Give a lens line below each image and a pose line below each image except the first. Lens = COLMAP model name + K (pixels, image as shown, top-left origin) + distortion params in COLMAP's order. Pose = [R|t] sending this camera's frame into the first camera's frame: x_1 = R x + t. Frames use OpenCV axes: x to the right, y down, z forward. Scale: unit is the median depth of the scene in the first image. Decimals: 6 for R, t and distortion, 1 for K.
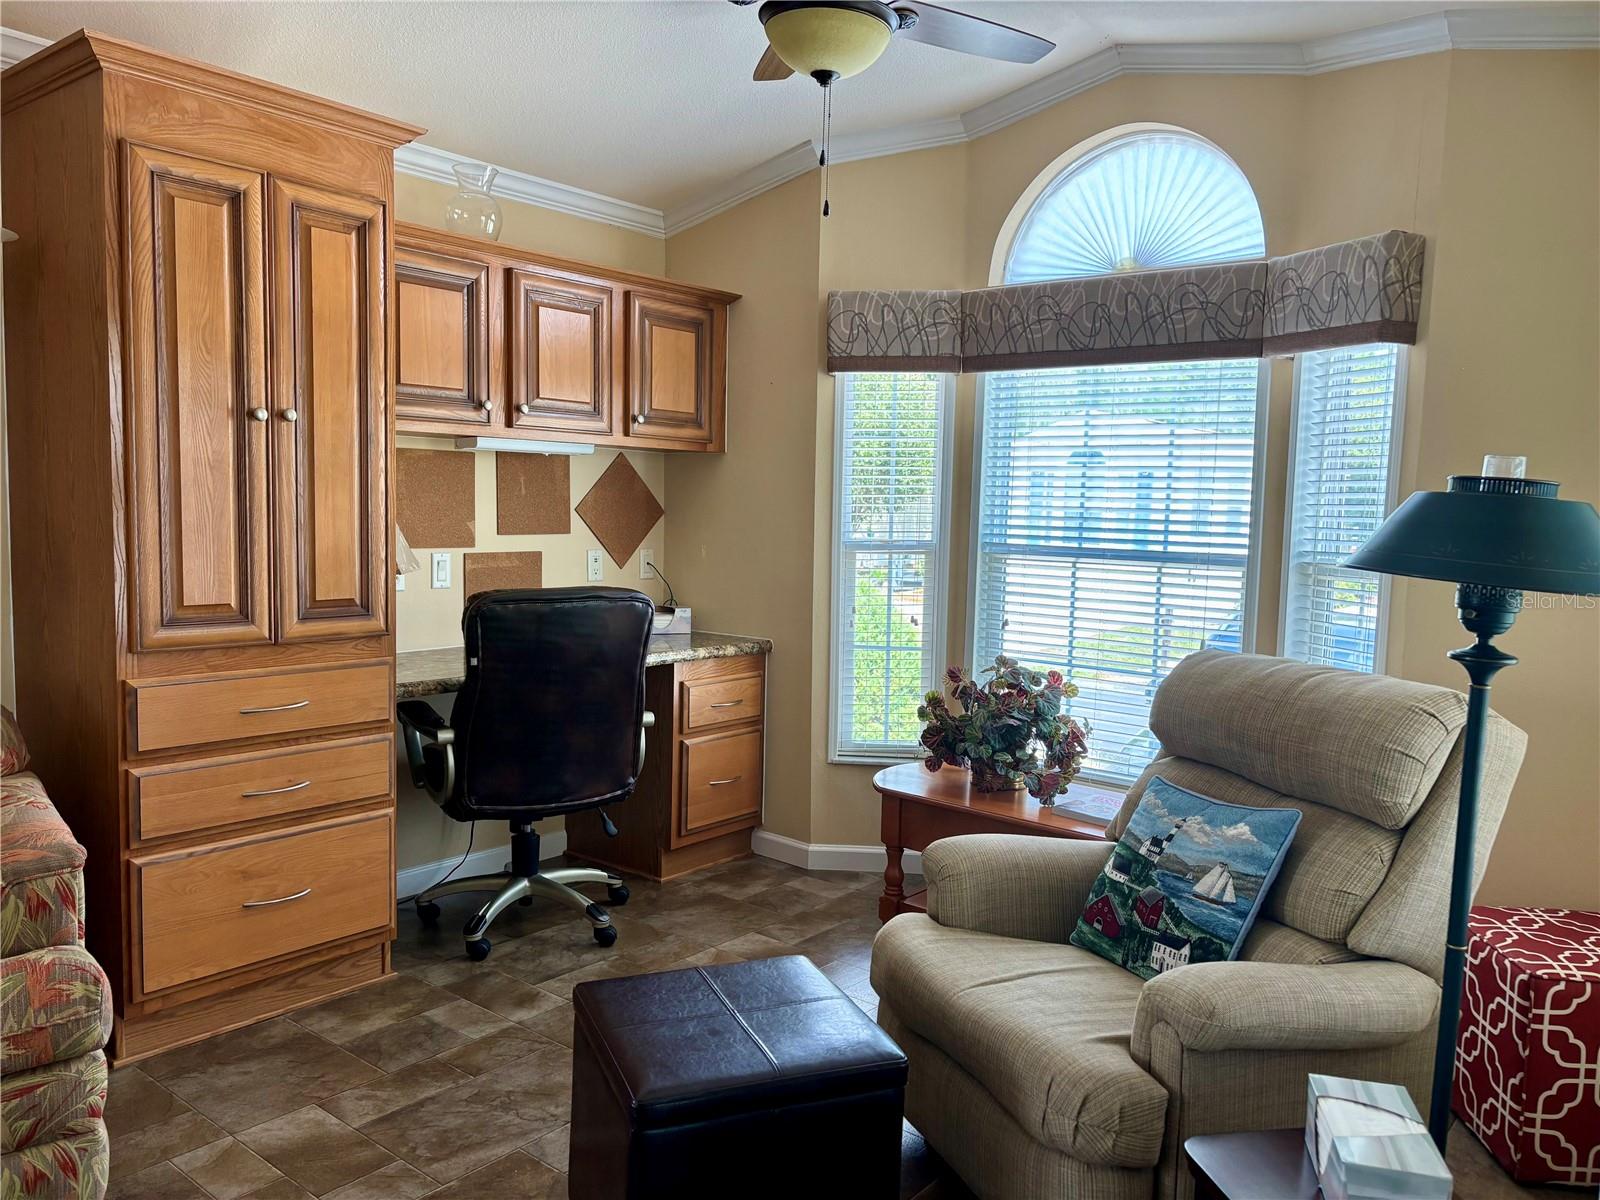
lens RADIAL K [[1184.9, 0, 798.8], [0, 1184.9, 606.4], [0, 0, 1]] dist [-0.001399, -0.003679]
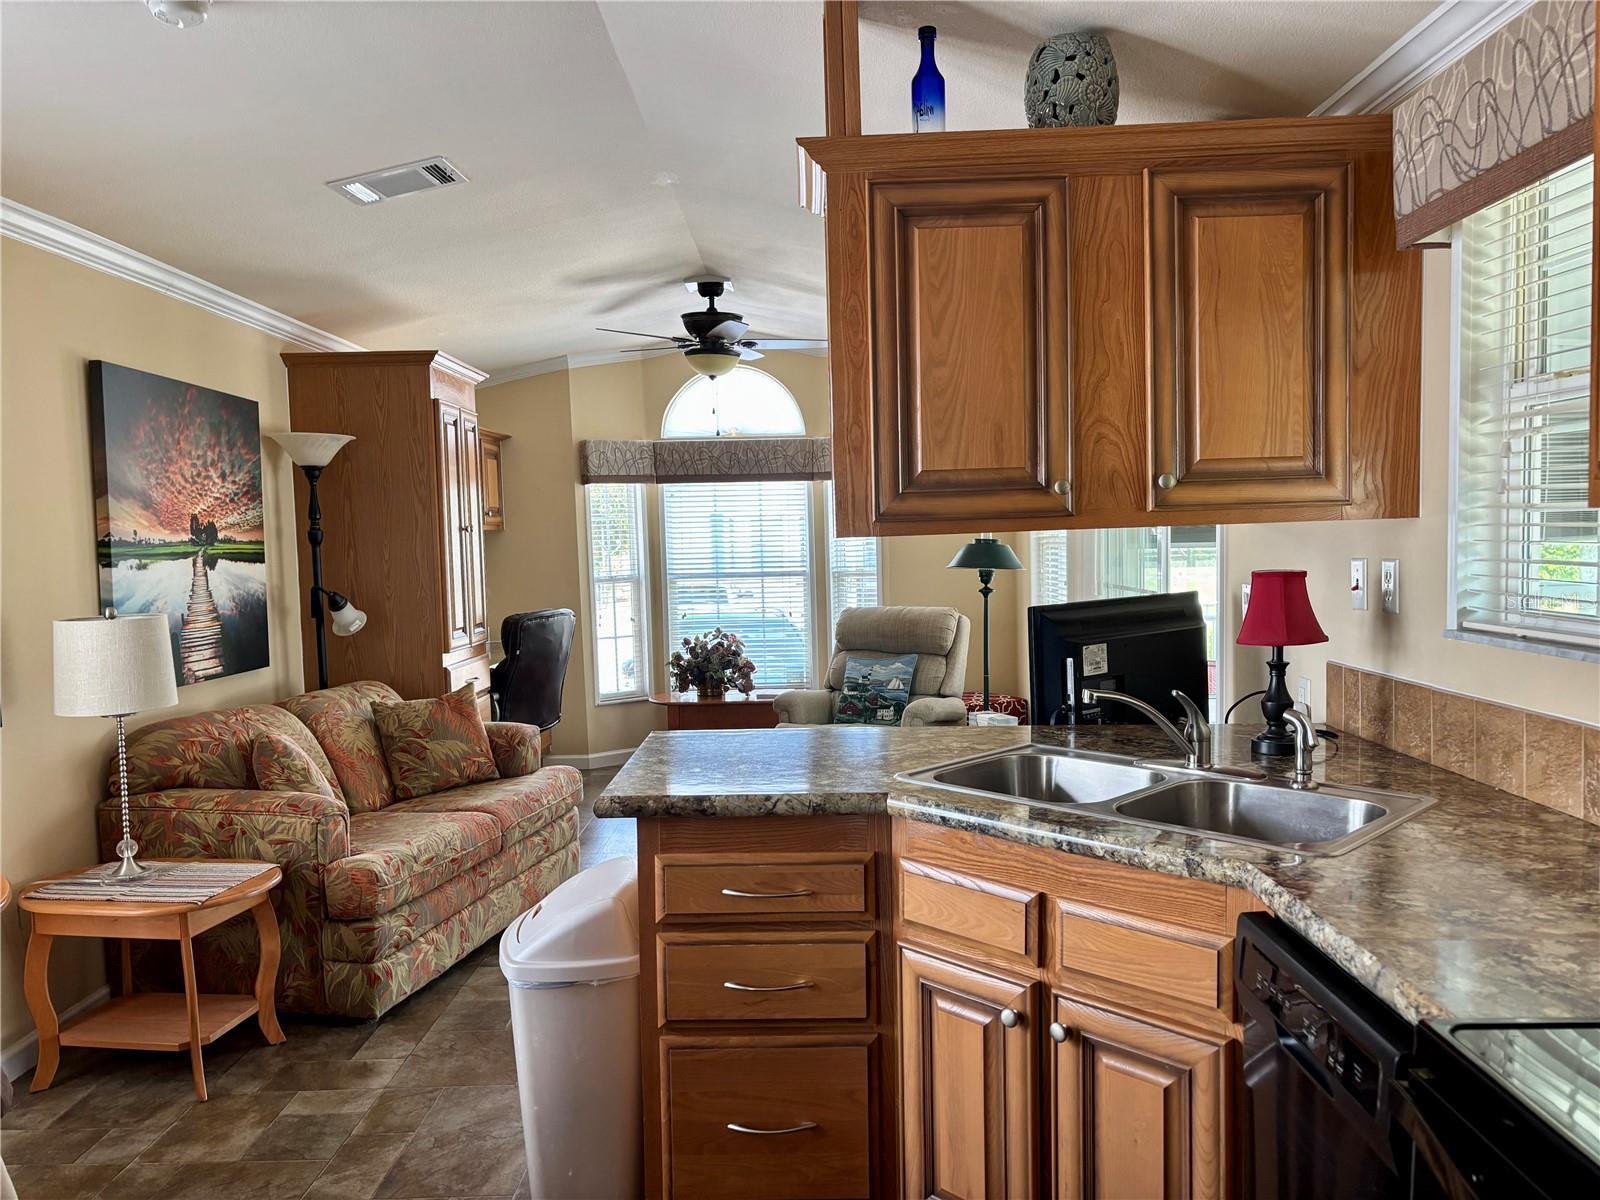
lens RADIAL K [[1213.8, 0, 796.2], [0, 1213.8, 603.8], [0, 0, 1]] dist [0.067512, -0.074607]
pose [[0.769747, -0.080360, 0.633271, -1.076187], [0.100158, 0.994961, 0.004514, 0.005494], [-0.630443, 0.059952, 0.773917, -0.717768]]
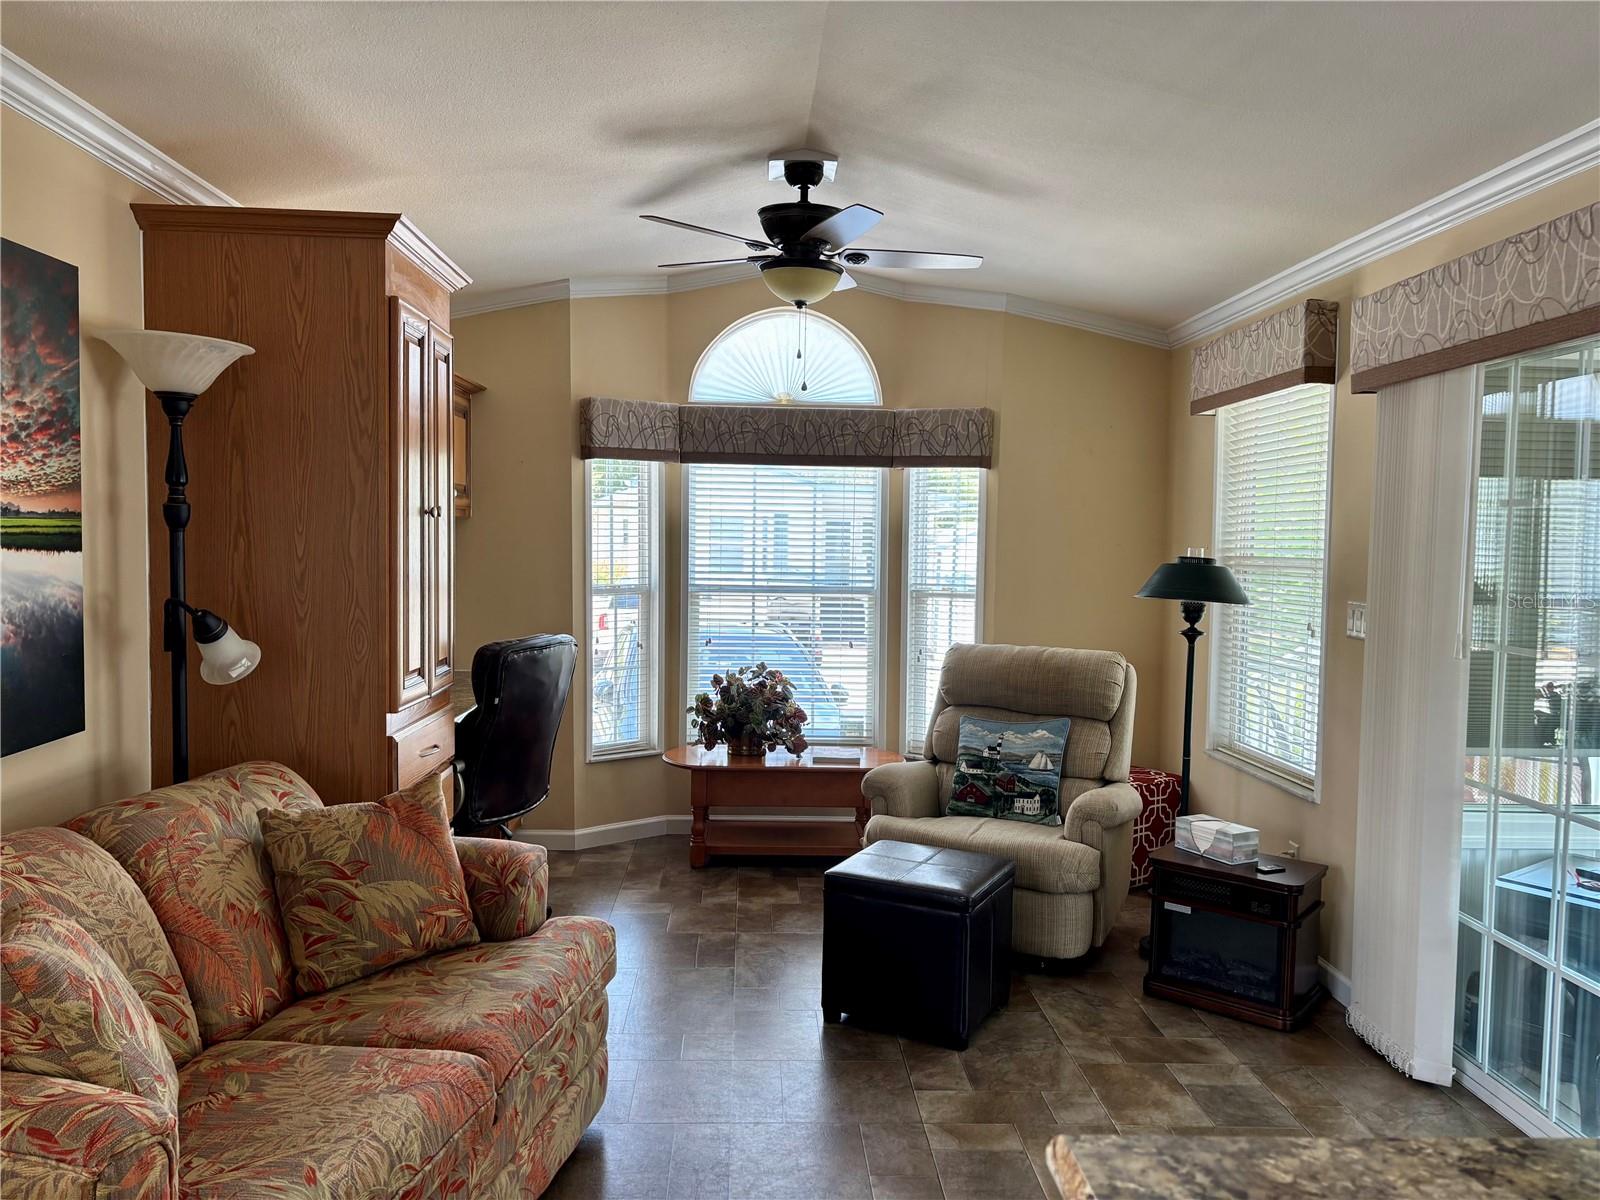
lens RADIAL K [[1206.2, 0, 763.8], [0, 1206.2, 590.4], [0, 0, 1]] dist [0.094629, -0.078746]
pose [[0.749693, -0.042250, 0.660435, -0.845406], [0.061765, 0.998071, -0.006263, -0.040075], [-0.658897, 0.045487, 0.750857, -0.134803]]
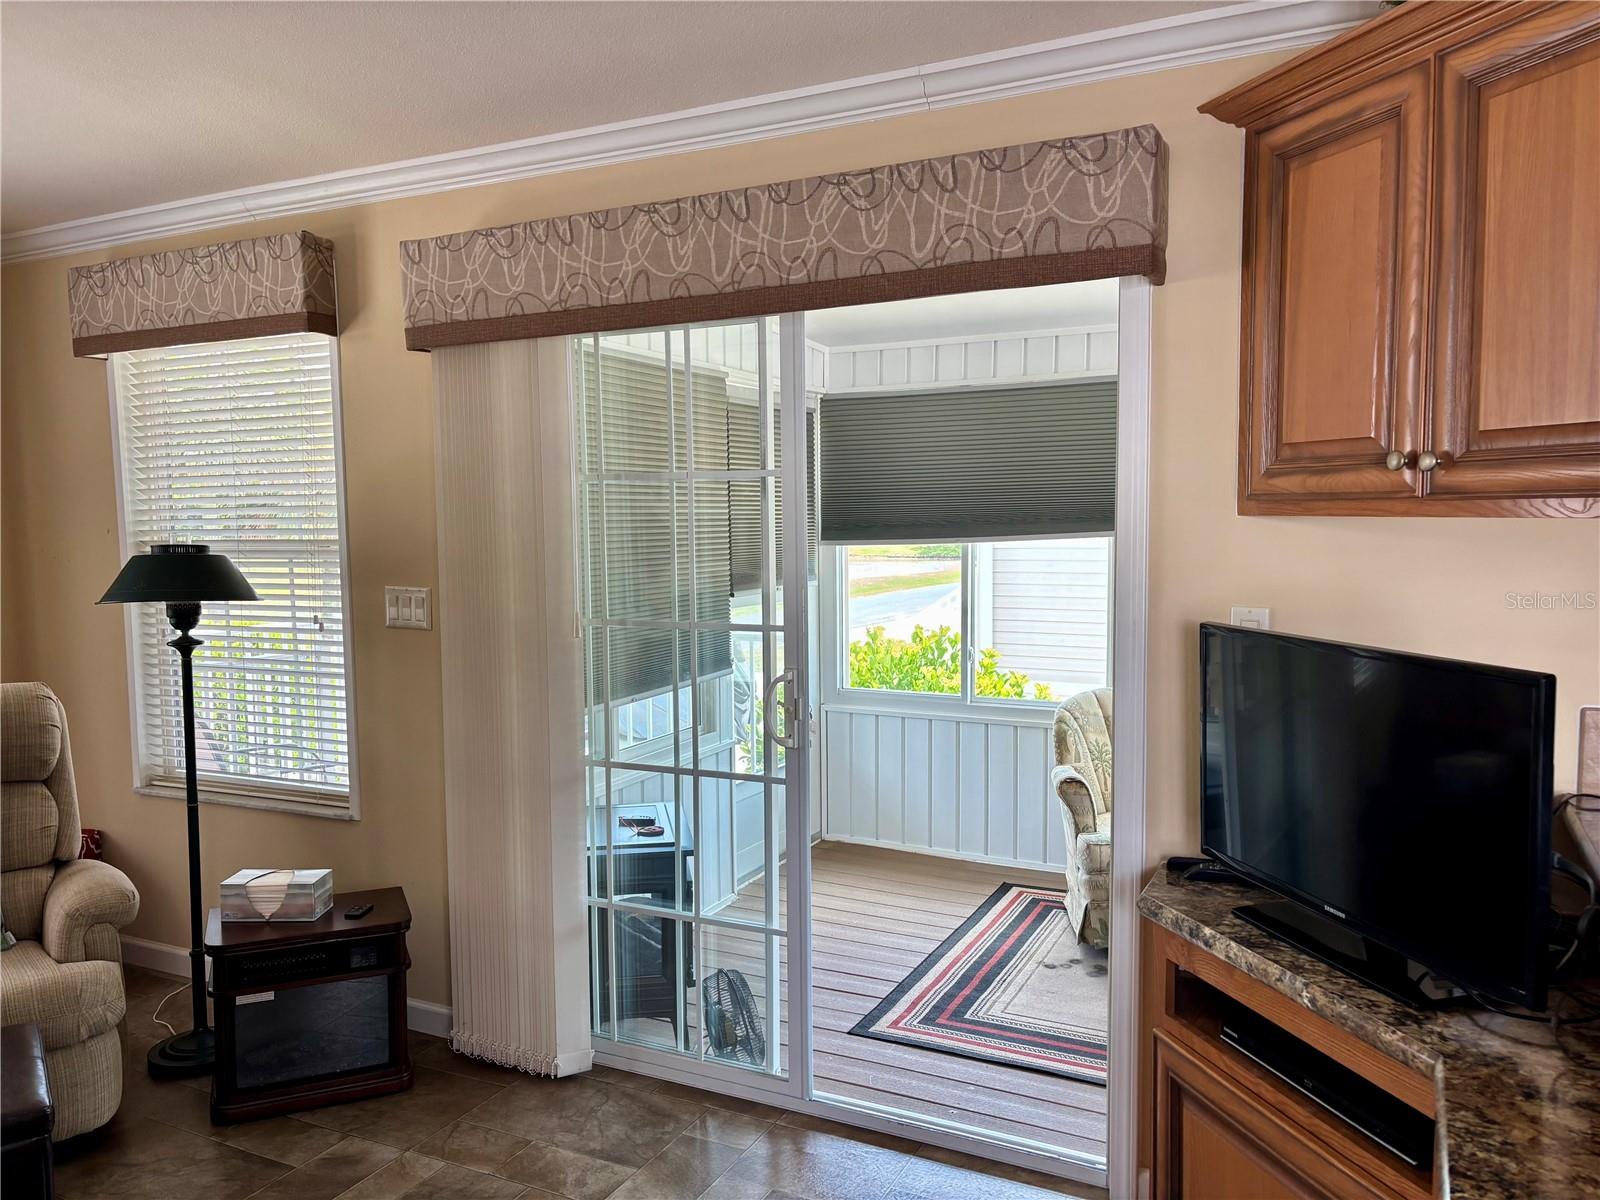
lens RADIAL K [[1213.8, 0, 796.2], [0, 1213.8, 603.8], [0, 0, 1]] dist [0.067512, -0.074607]
pose [[-0.233723, -0.094314, 0.967718, -0.741155], [0.094198, 0.988406, 0.119081, -0.076892], [-0.967730, 0.118989, -0.222129, 0.255567]]
